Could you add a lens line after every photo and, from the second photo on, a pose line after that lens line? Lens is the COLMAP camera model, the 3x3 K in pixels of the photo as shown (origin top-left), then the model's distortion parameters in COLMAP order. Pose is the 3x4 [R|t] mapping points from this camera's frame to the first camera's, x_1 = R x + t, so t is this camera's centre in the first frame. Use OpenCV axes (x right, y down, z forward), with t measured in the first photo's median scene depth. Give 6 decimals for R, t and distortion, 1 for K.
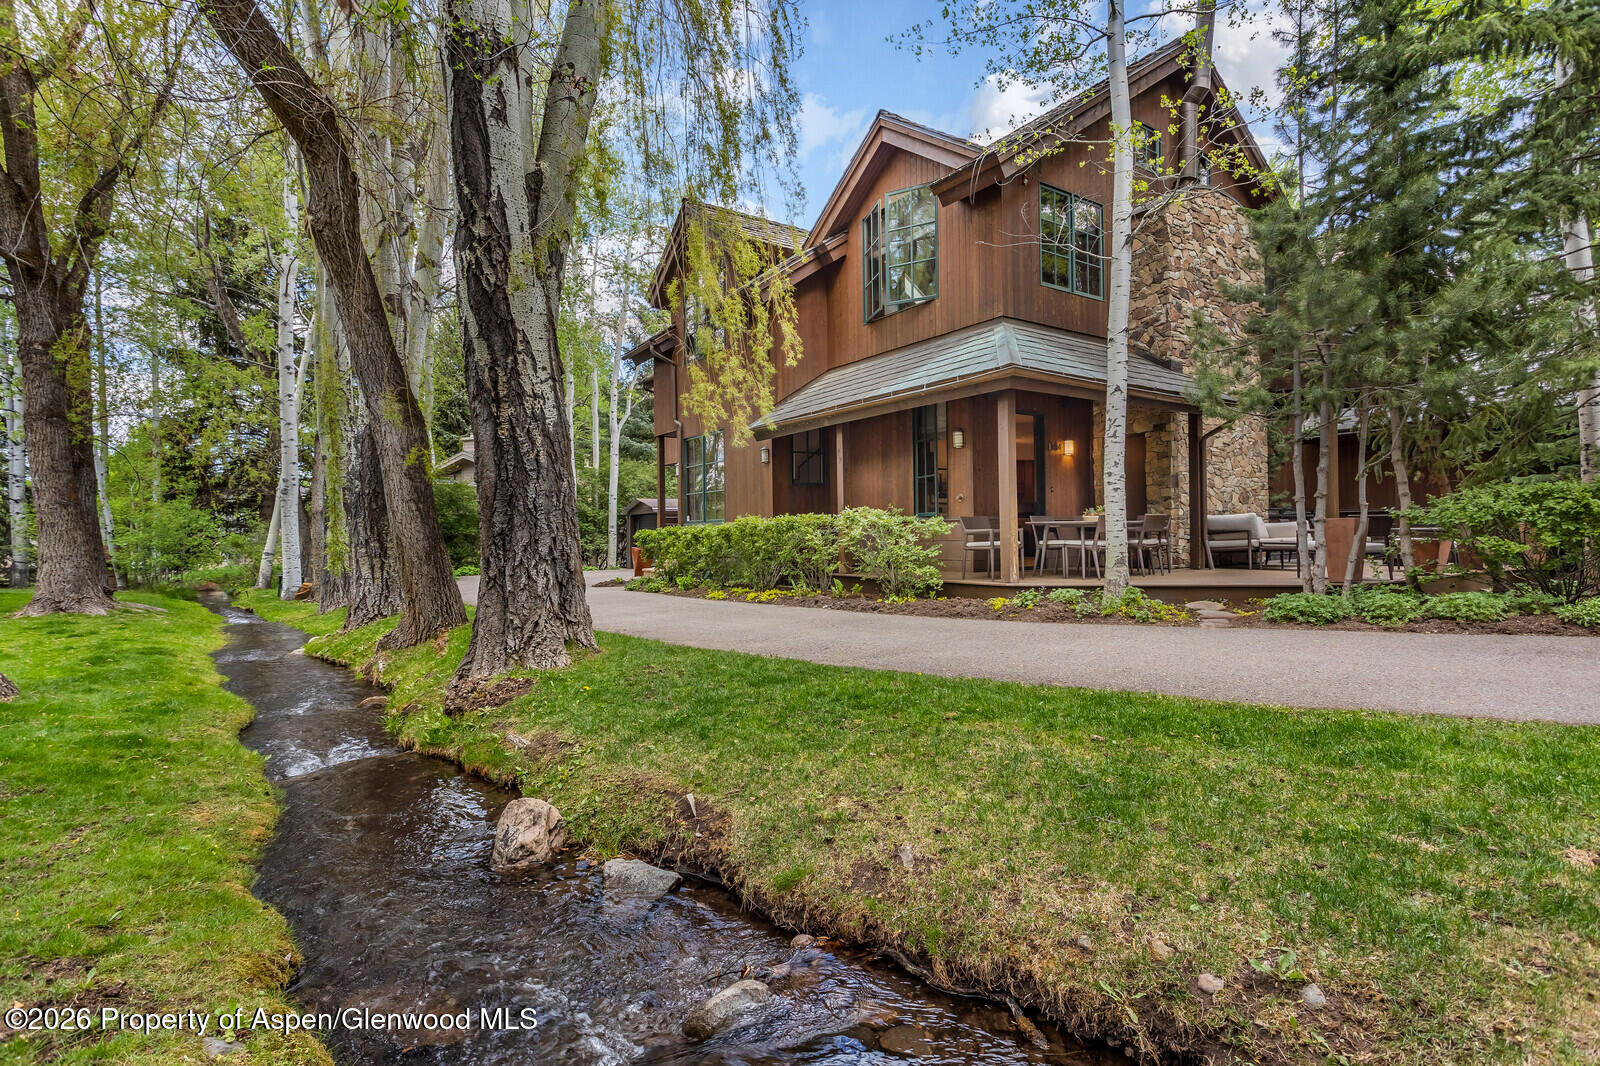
lens RADIAL K [[779.1, 0, 795.3], [0, 779.1, 525.4], [0, 0, 1]] dist [0.000218, 0.001275]
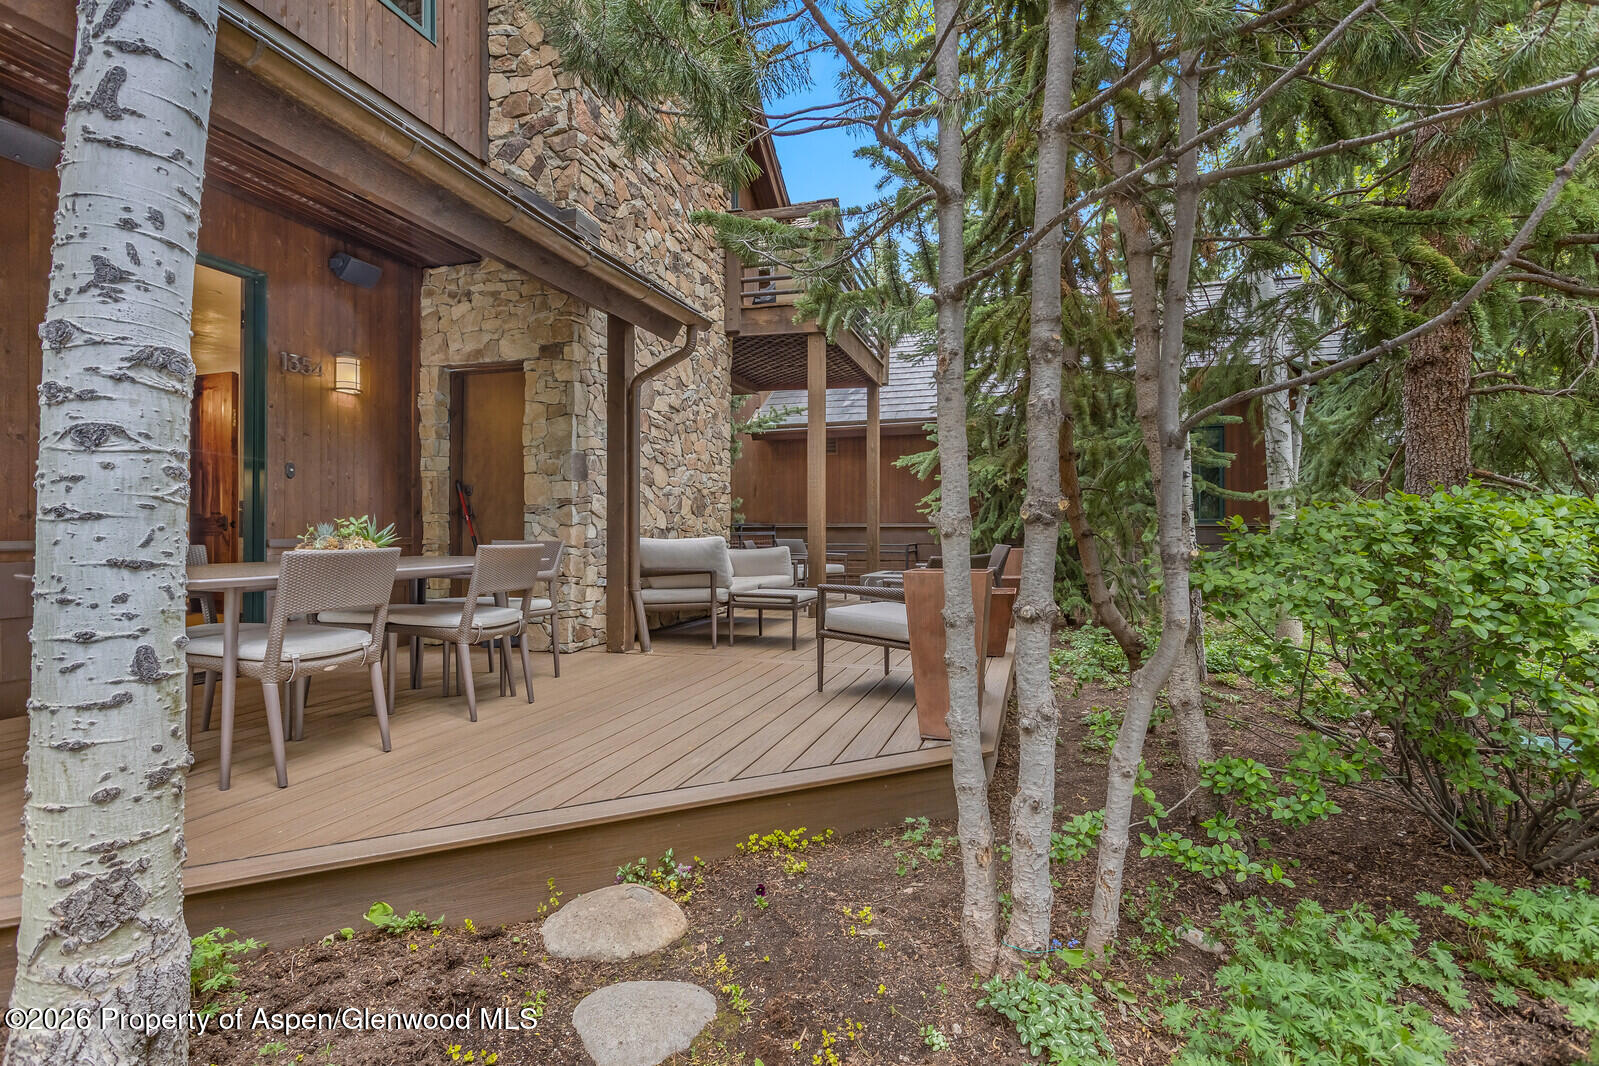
lens RADIAL K [[778.7, 0, 794.9], [0, 778.7, 527.9], [0, 0, 1]] dist [0.000218, 0.001275]
pose [[0.777506, 0.016579, 0.628657, 0.289645], [-0.015242, 0.999856, -0.007518, -0.017543], [-0.628691, -0.003737, 0.777646, 0.544958]]
